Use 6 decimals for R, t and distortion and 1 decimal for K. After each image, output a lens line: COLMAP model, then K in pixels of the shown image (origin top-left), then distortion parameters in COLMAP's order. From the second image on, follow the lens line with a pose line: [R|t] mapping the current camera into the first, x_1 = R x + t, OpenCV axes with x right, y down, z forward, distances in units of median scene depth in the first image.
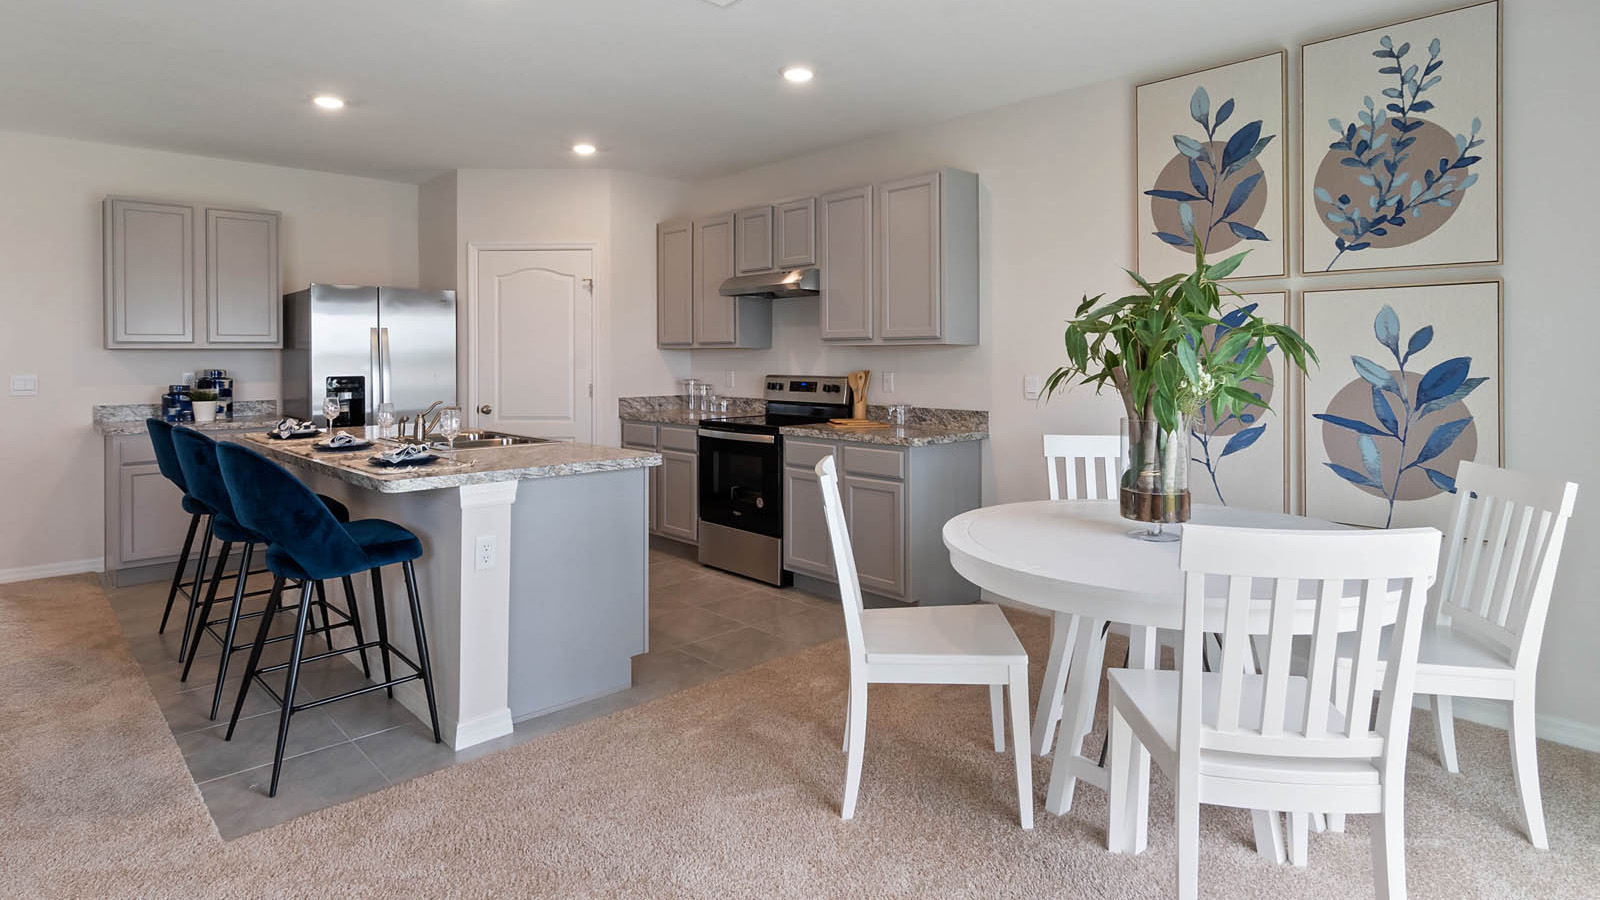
lens RADIAL K [[818.4, 0, 821.7], [0, 818.4, 355.3], [0, 0, 1]] dist [-0.001990, -0.000464]
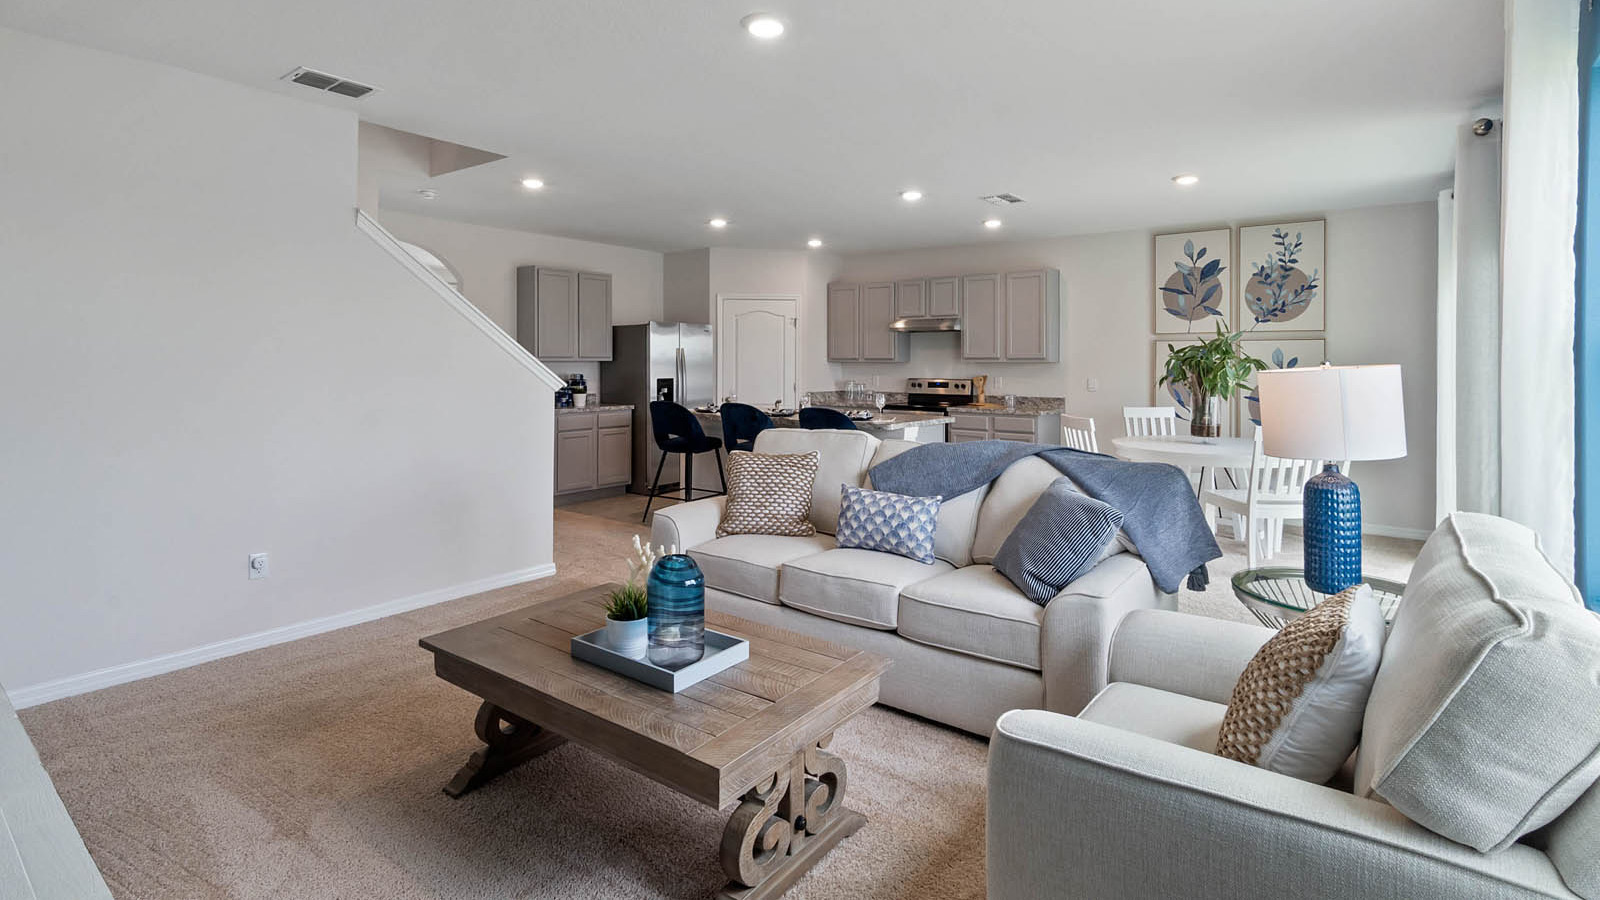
lens RADIAL K [[752.9, 0, 794.3], [0, 752.9, 358.7], [0, 0, 1]] dist [-0.001124, -0.000228]
pose [[0.989237, 0.006600, 0.146170, -0.843708], [-0.006028, 0.999972, -0.004350, -0.012533], [-0.146195, 0.003422, 0.989250, -0.777342]]
